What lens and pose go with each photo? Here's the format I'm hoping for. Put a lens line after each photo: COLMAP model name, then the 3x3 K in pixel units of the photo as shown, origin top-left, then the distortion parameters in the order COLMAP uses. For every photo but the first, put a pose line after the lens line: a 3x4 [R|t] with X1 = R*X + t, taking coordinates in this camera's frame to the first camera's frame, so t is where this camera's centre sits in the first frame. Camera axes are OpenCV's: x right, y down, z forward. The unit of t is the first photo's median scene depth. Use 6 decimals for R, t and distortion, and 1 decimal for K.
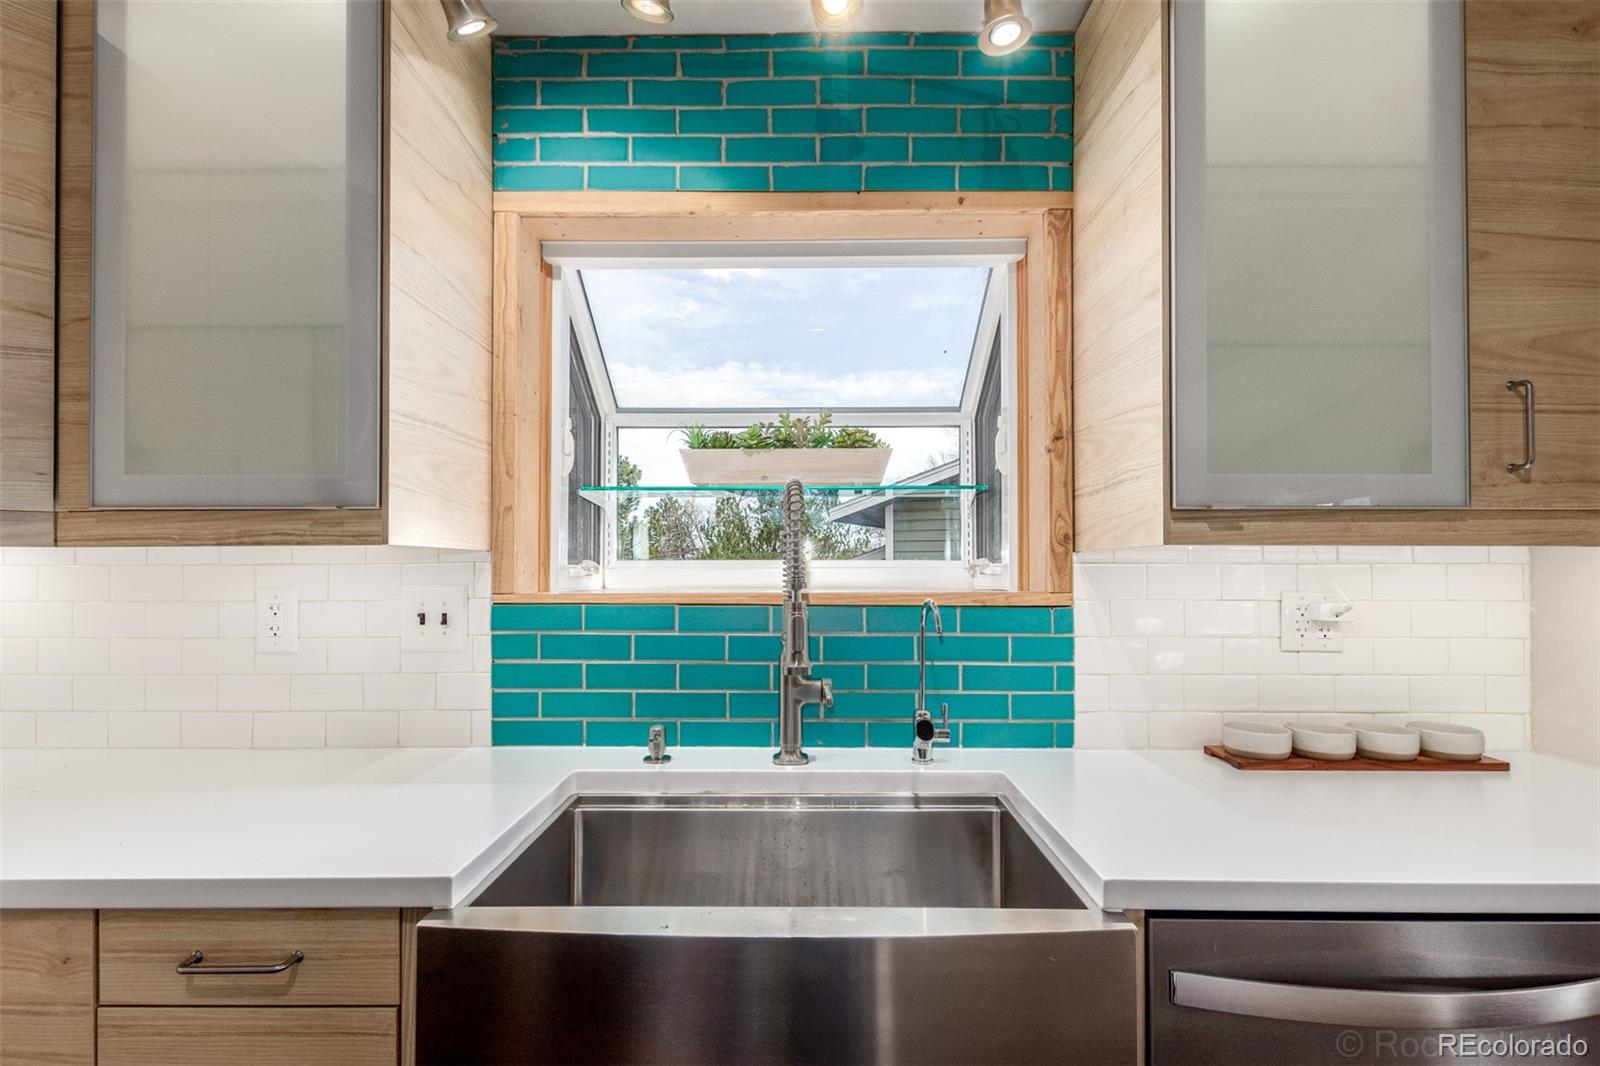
lens RADIAL K [[735.2, 0, 810.9], [0, 735.2, 559.4], [0, 0, 1]] dist [0.001464, -0.001279]
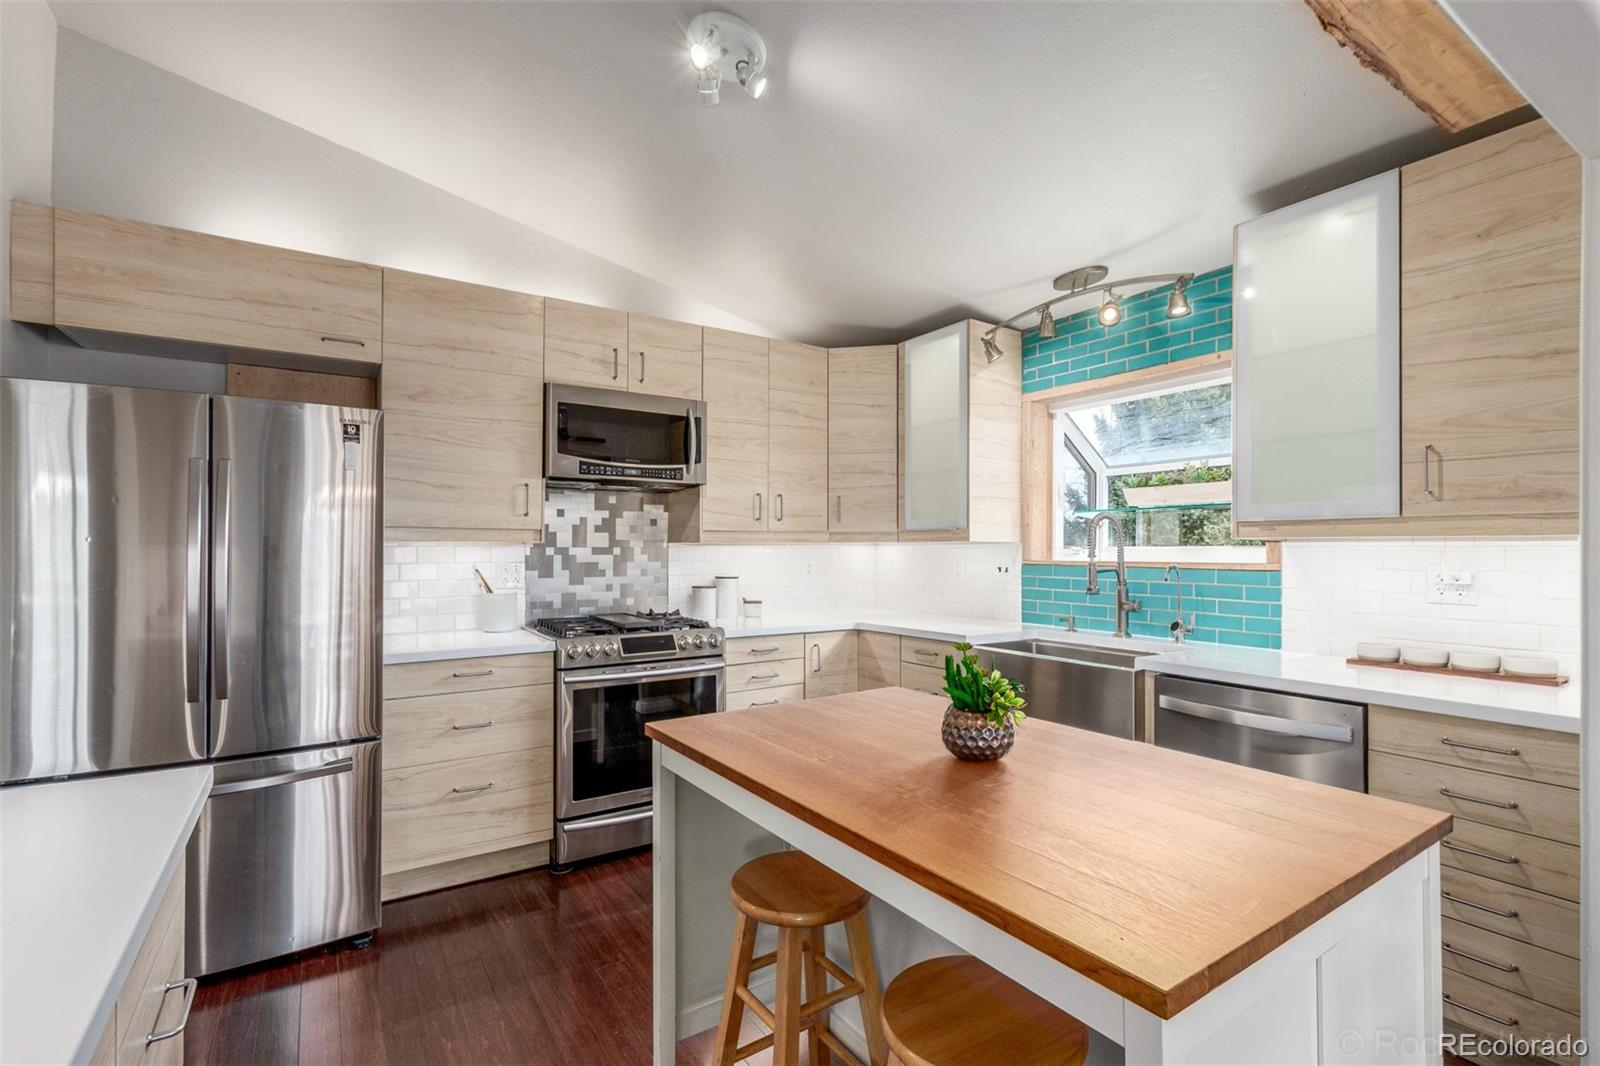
lens RADIAL K [[735.2, 0, 809.0], [0, 735.2, 542.0], [0, 0, 1]] dist [0.001464, -0.001279]
pose [[0.562791, -0.007544, -0.826565, 1.193518], [0.002190, 0.999968, -0.007635, 0.004898], [0.826596, 0.002486, 0.562790, -0.962883]]
